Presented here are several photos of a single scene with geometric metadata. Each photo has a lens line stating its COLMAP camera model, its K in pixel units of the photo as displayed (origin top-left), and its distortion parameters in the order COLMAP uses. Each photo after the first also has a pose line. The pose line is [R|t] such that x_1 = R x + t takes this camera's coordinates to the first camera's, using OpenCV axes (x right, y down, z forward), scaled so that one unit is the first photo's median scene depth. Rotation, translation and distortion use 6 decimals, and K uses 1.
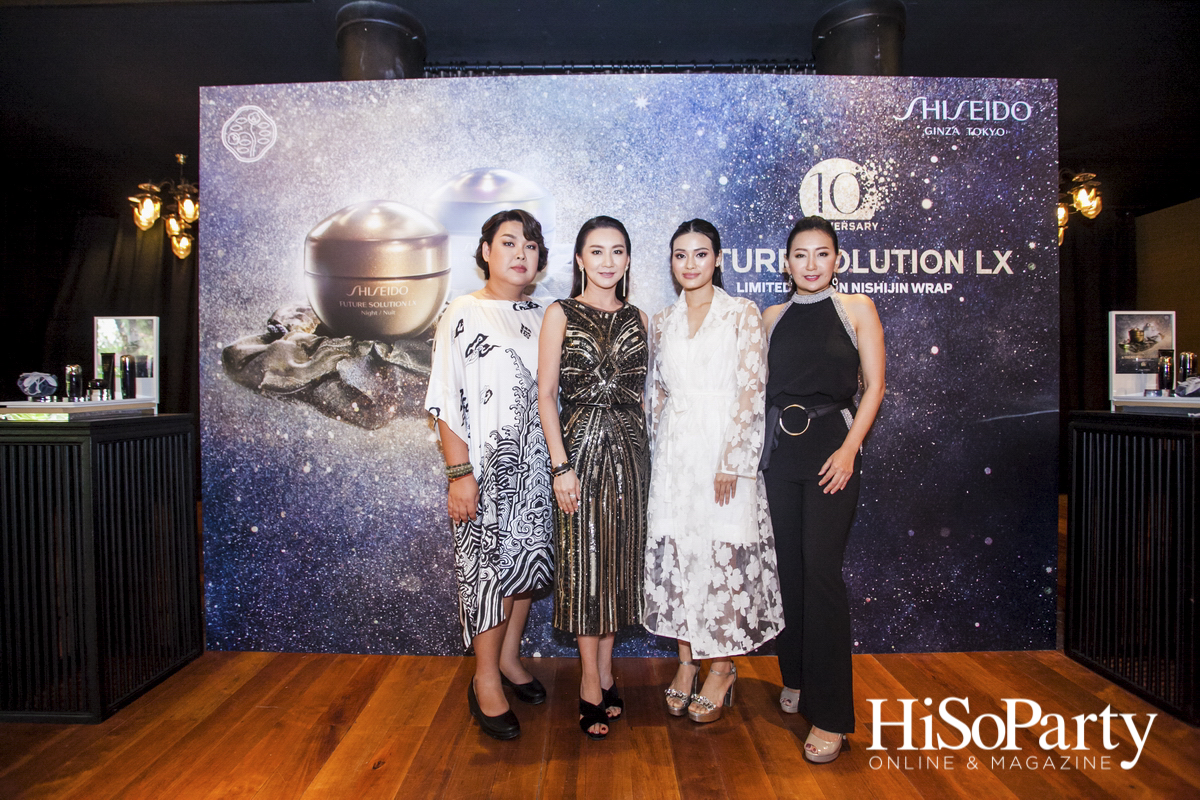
lens RADIAL K [[650.9, 0, 599.6], [0, 650.9, 382.8], [0, 0, 1]] dist [-0.044641, 0.010815]
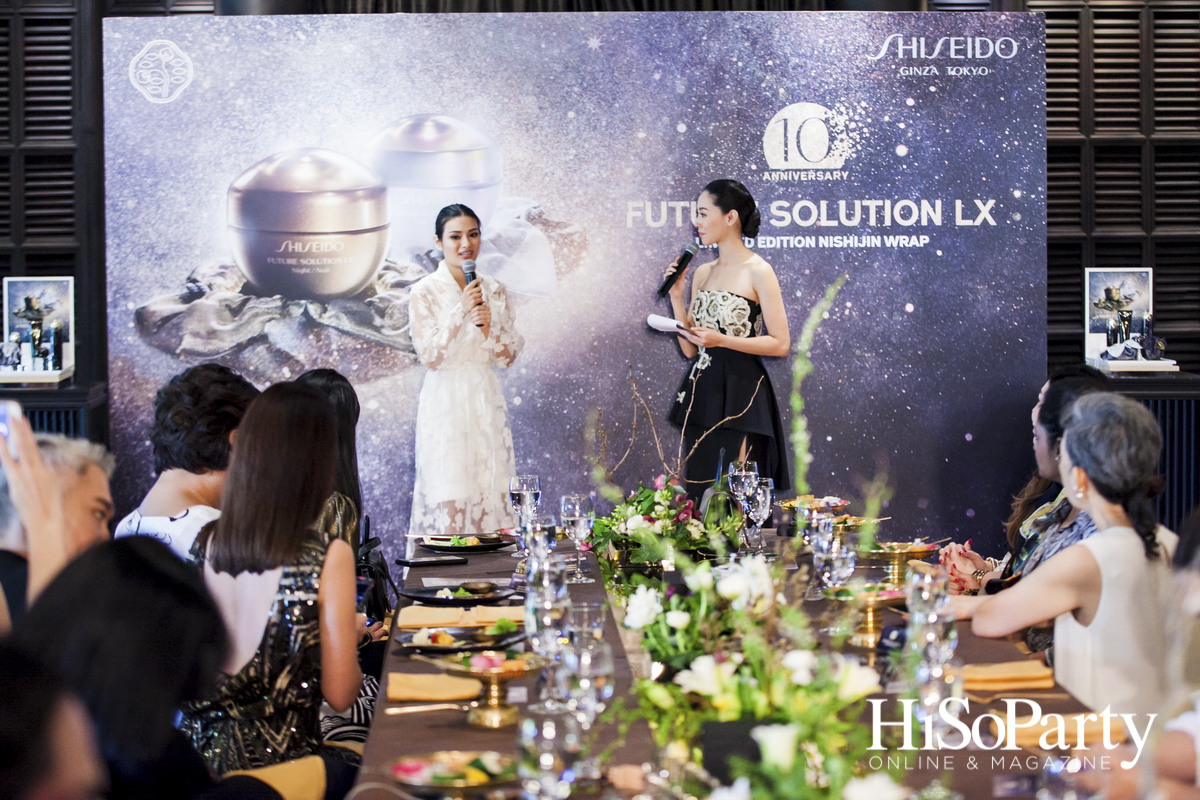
lens RADIAL K [[2835.8, 0, 597.2], [0, 2835.8, 401.8], [0, 0, 1]] dist [-0.185213, 0.000000]
pose [[0.999188, -0.006776, 0.039713, -0.095581], [0.004659, 0.998576, 0.053146, -0.134664], [-0.040017, -0.052918, 0.997797, -3.081401]]
